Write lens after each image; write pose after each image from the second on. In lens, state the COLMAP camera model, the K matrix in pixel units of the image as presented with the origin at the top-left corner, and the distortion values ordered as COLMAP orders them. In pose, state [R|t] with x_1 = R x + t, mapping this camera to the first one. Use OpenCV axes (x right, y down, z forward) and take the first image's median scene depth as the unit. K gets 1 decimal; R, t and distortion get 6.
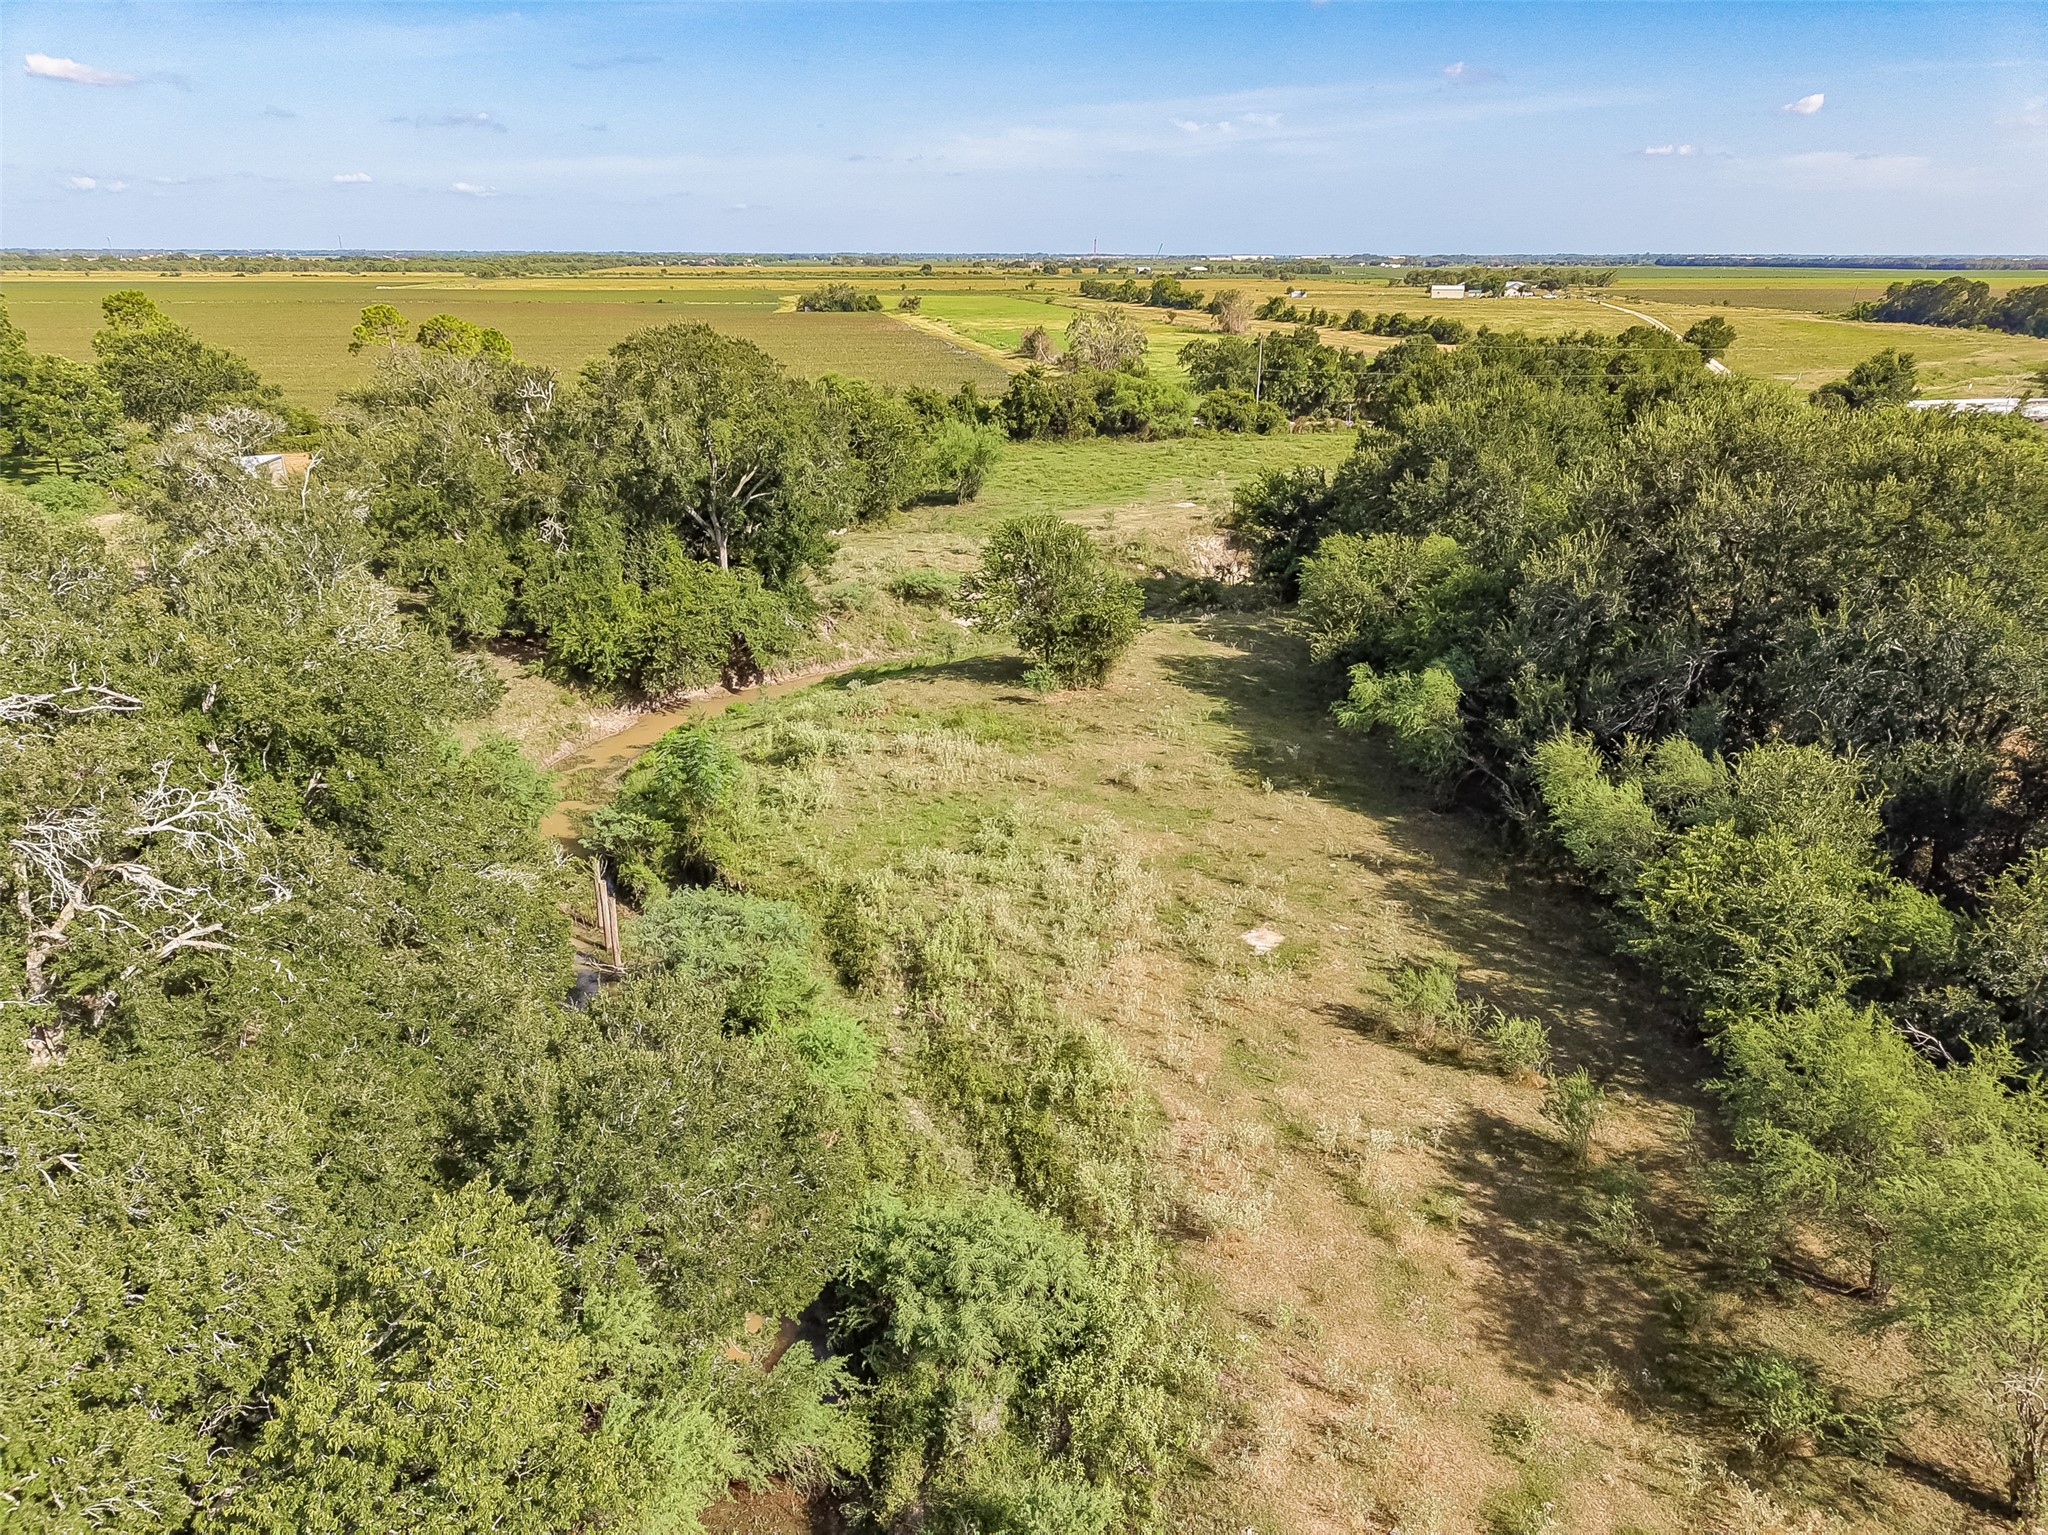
lens RADIAL K [[1373.3, 0, 1018.1], [0, 1373.3, 787.4], [0, 0, 1]] dist [0.029556, -0.022339]
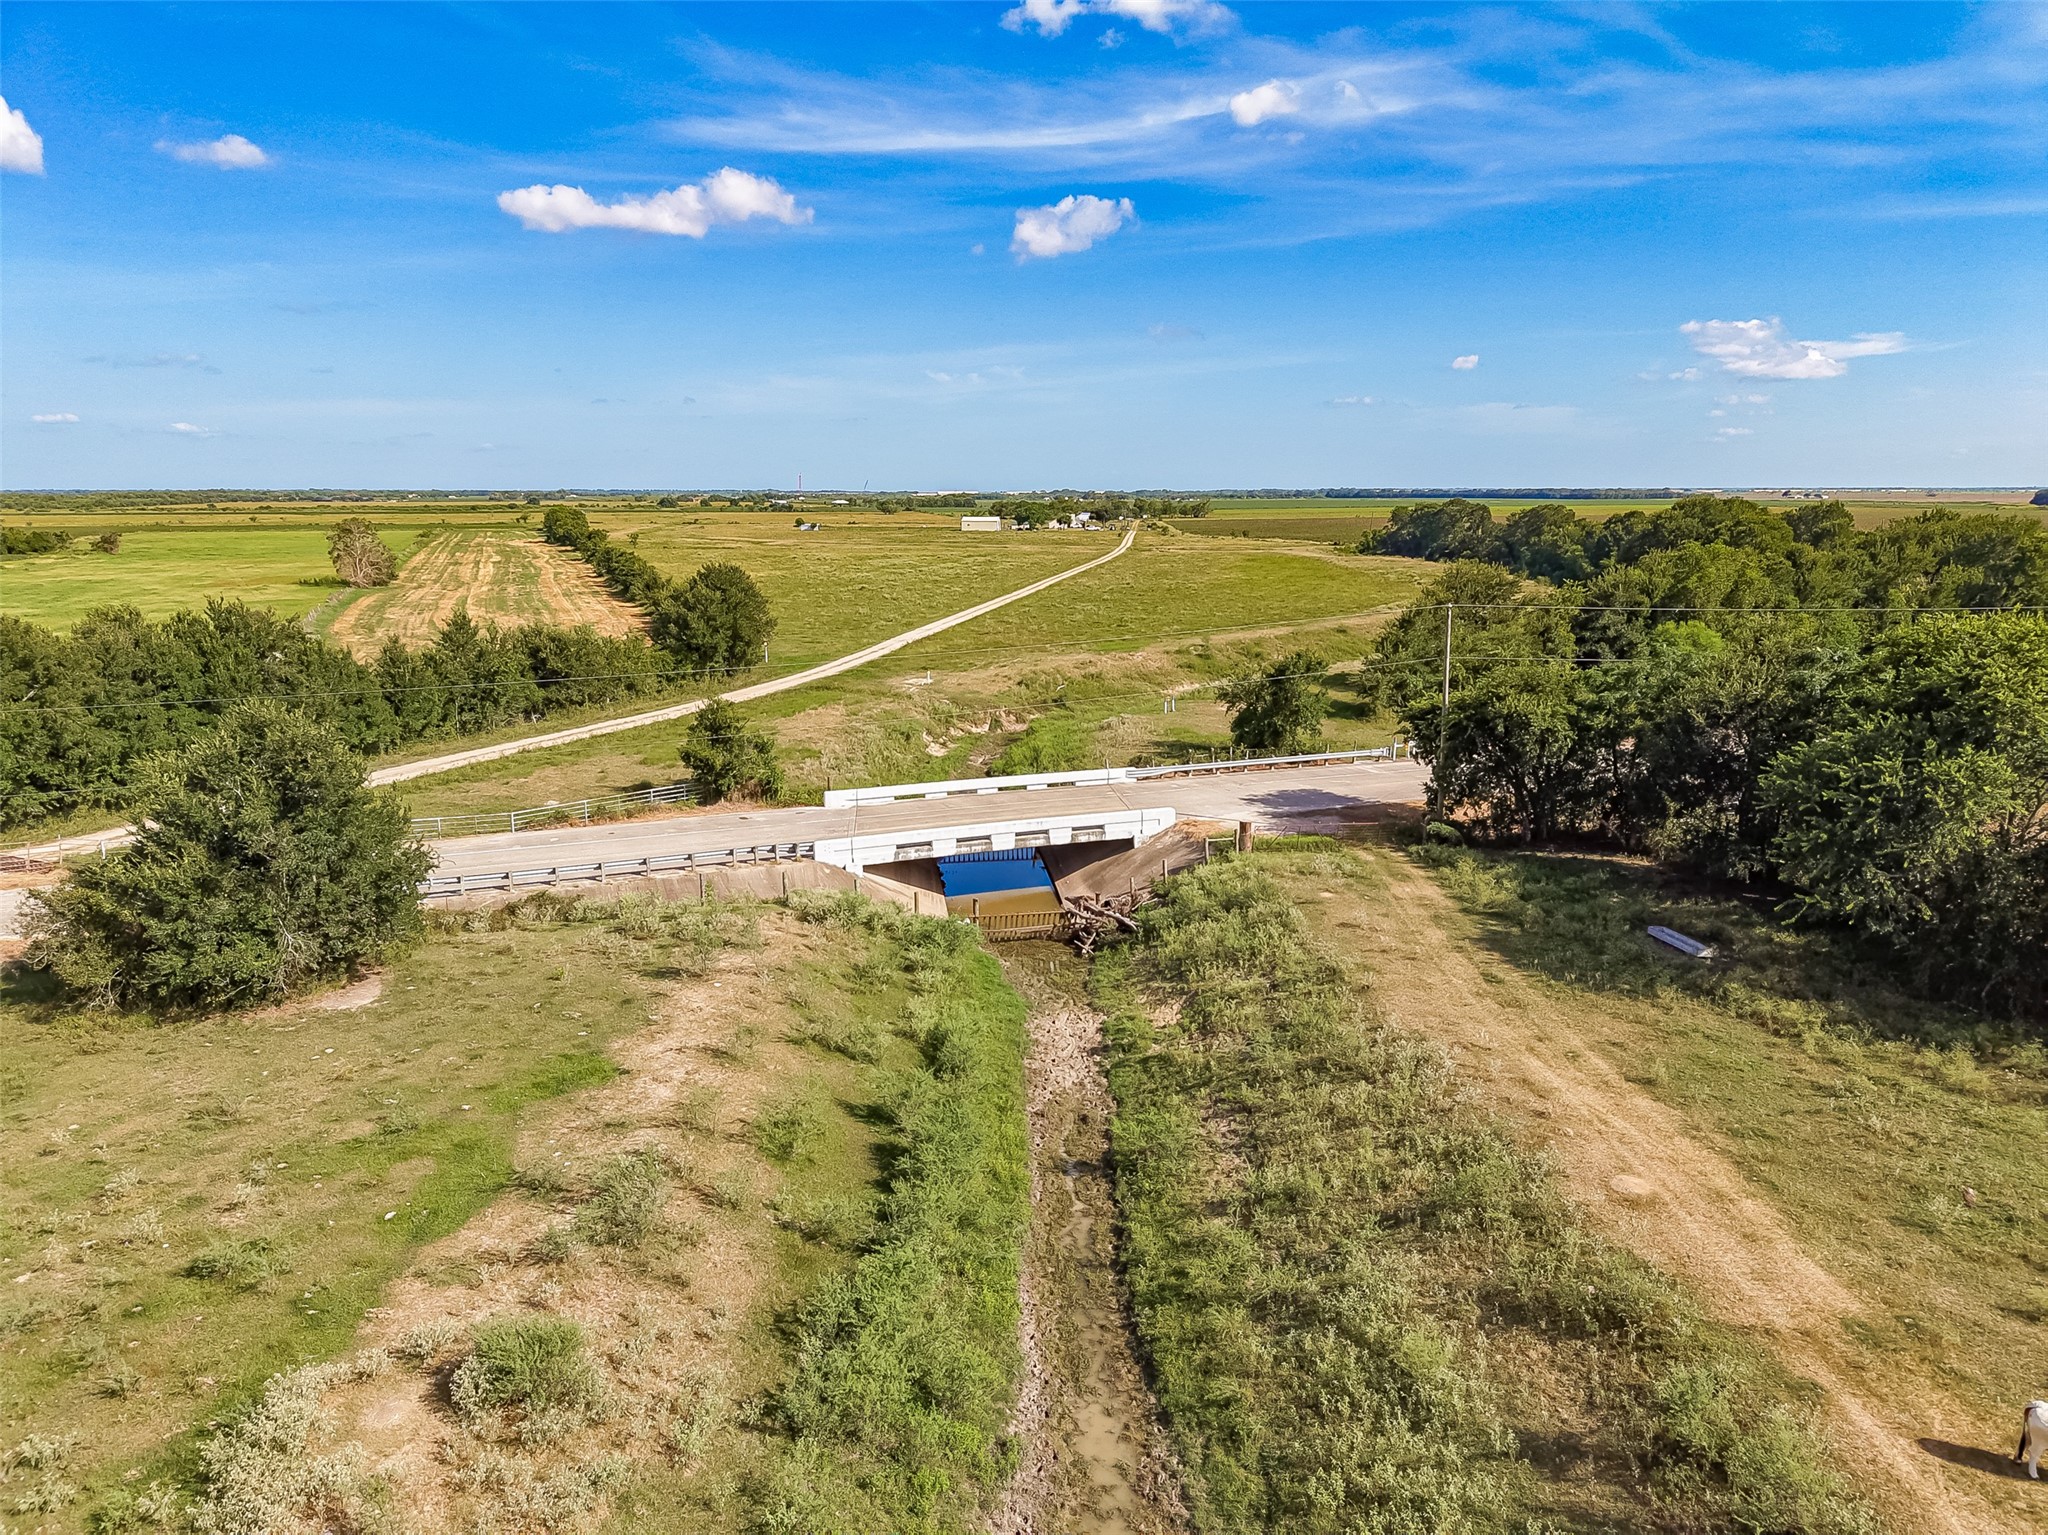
lens RADIAL K [[1373.3, 0, 1019.5], [0, 1373.3, 806.6], [0, 0, 1]] dist [0.029556, -0.022339]
pose [[0.986356, -0.041693, 0.159257, 0.291113], [0.064094, 0.988324, -0.138228, -0.101519], [-0.151634, 0.146550, 0.977512, 0.291247]]
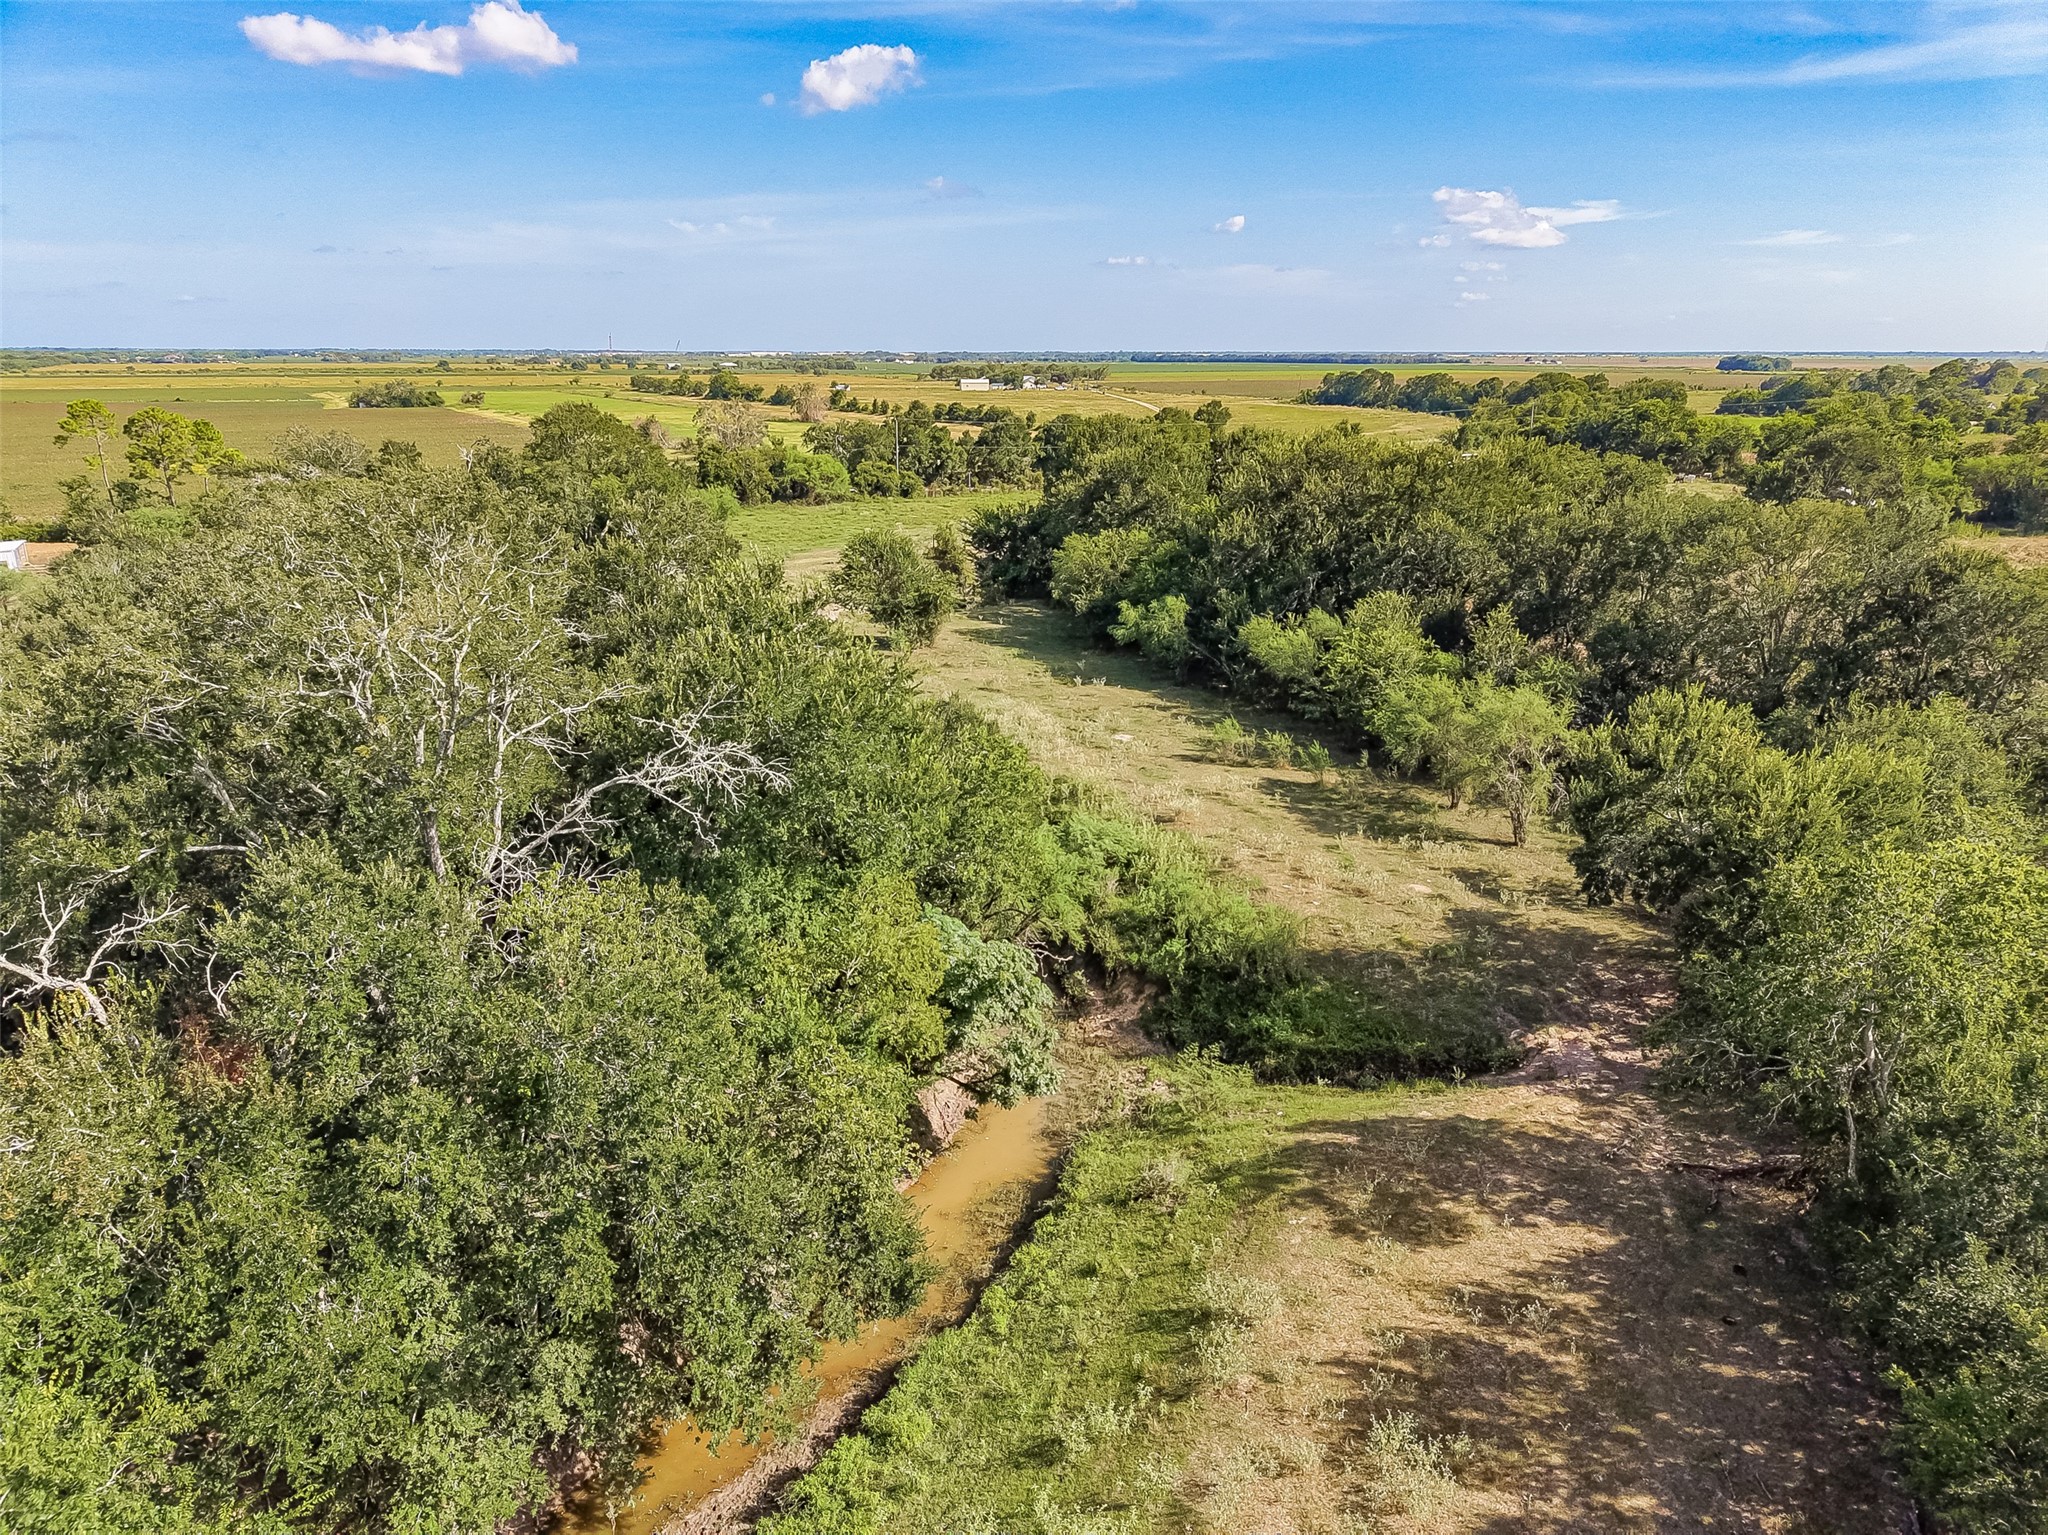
lens RADIAL K [[1373.3, 0, 1023.8], [0, 1373.3, 795.3], [0, 0, 1]] dist [0.029556, -0.022339]
pose [[0.944324, -0.103254, 0.312396, -0.048919], [0.120834, 0.991968, -0.037395, 0.023061], [-0.306025, 0.073061, 0.949216, -0.060268]]
